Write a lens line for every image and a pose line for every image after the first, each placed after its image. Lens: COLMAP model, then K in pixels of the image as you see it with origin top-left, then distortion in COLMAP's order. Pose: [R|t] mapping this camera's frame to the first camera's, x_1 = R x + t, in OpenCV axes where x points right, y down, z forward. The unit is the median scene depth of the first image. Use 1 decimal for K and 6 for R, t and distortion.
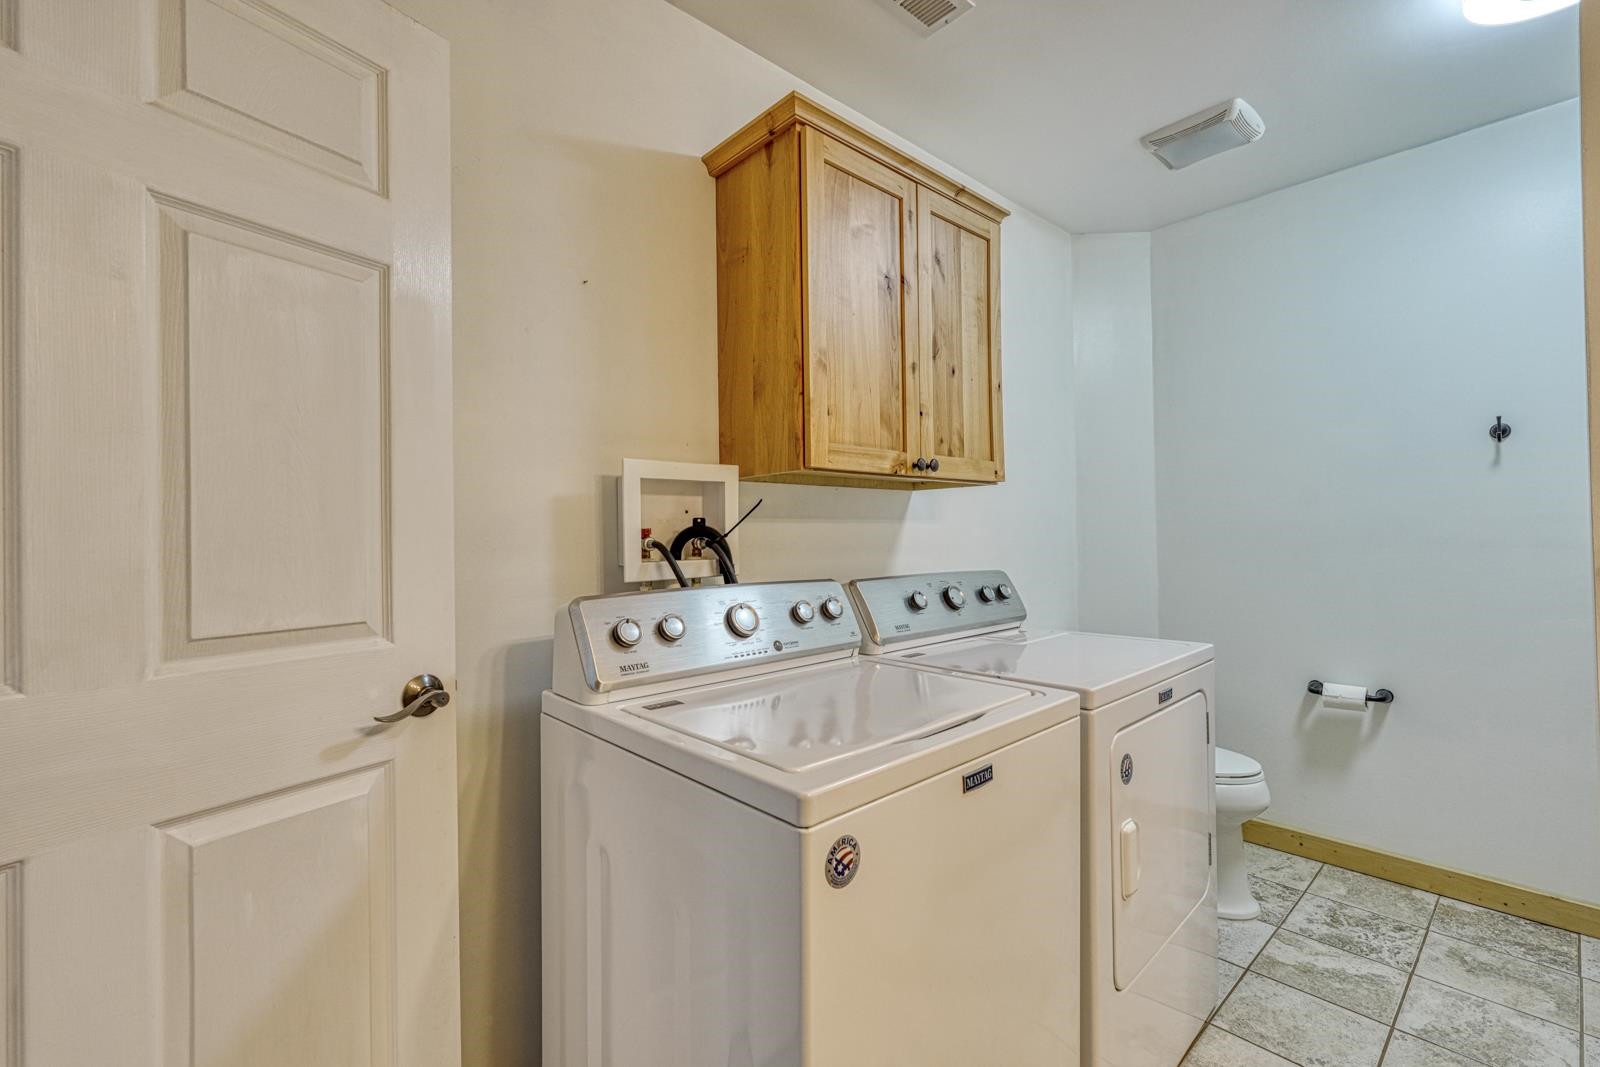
lens RADIAL K [[700.3, 0, 802.4], [0, 700.3, 532.4], [0, 0, 1]] dist [0.000172, 0.001296]
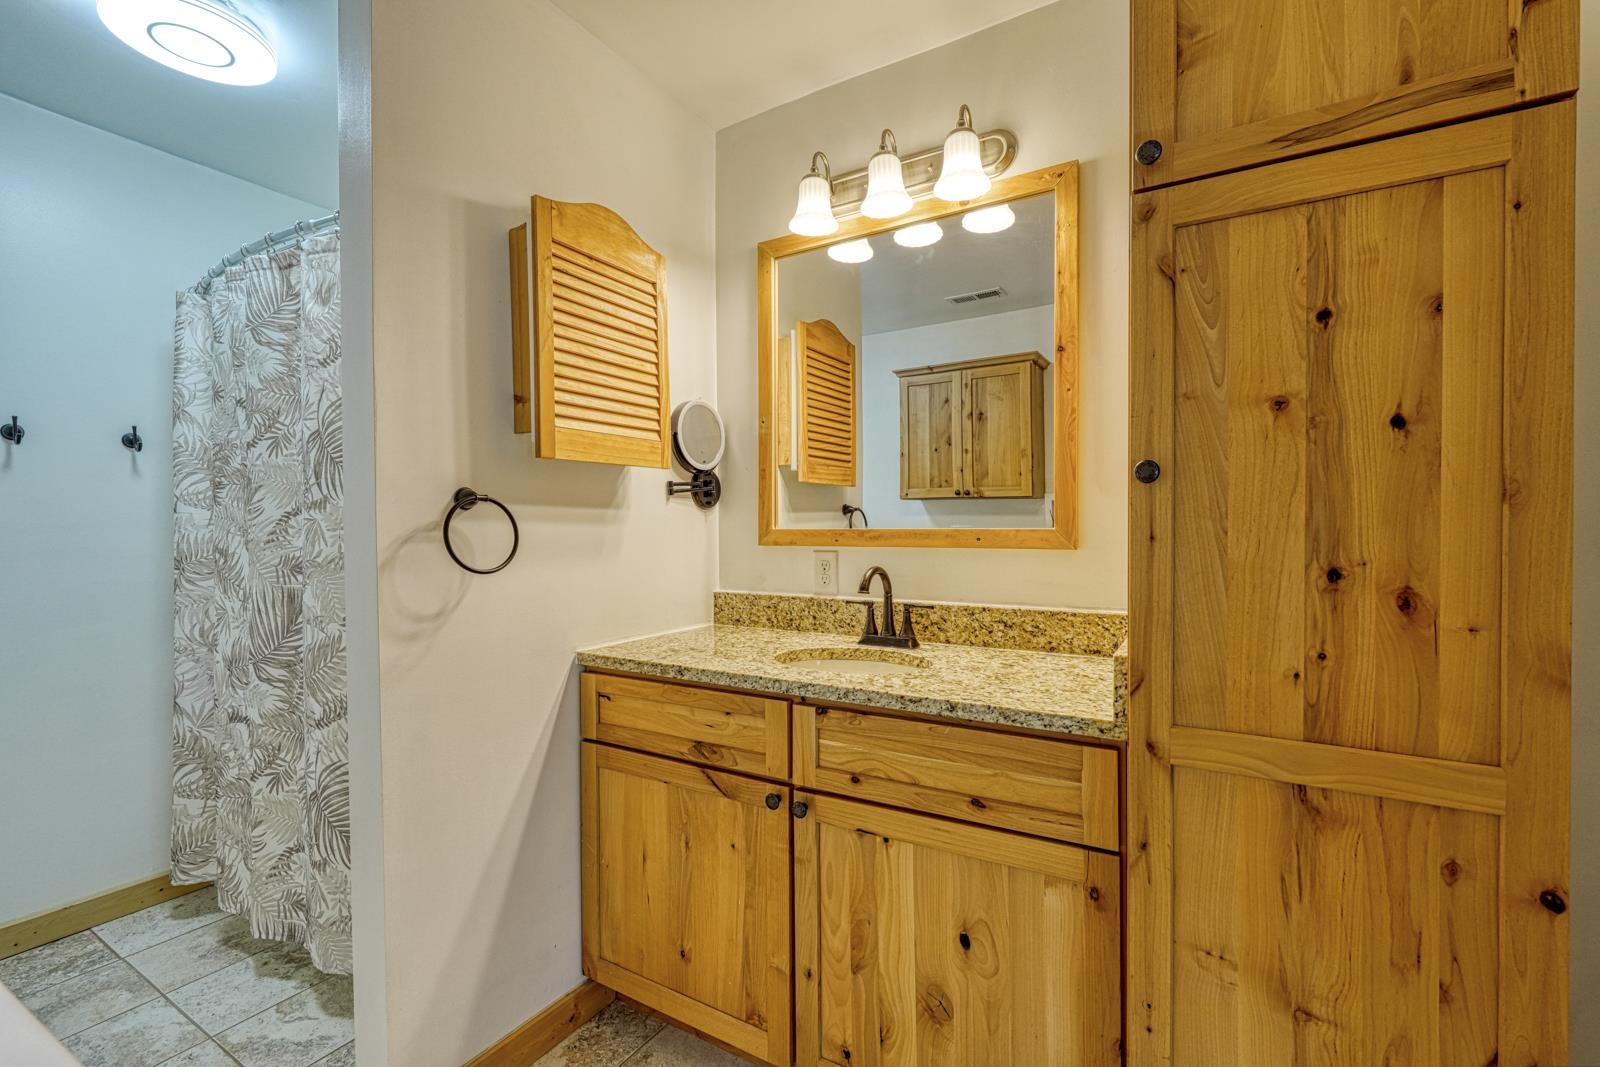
lens RADIAL K [[700.3, 0, 802.8], [0, 700.3, 535.1], [0, 0, 1]] dist [0.000172, 0.001296]
pose [[-0.282049, 0.006864, 0.959375, -0.201380], [0.004074, 0.999974, -0.005957, 0.000527], [-0.959391, 0.002228, -0.282070, 0.295636]]
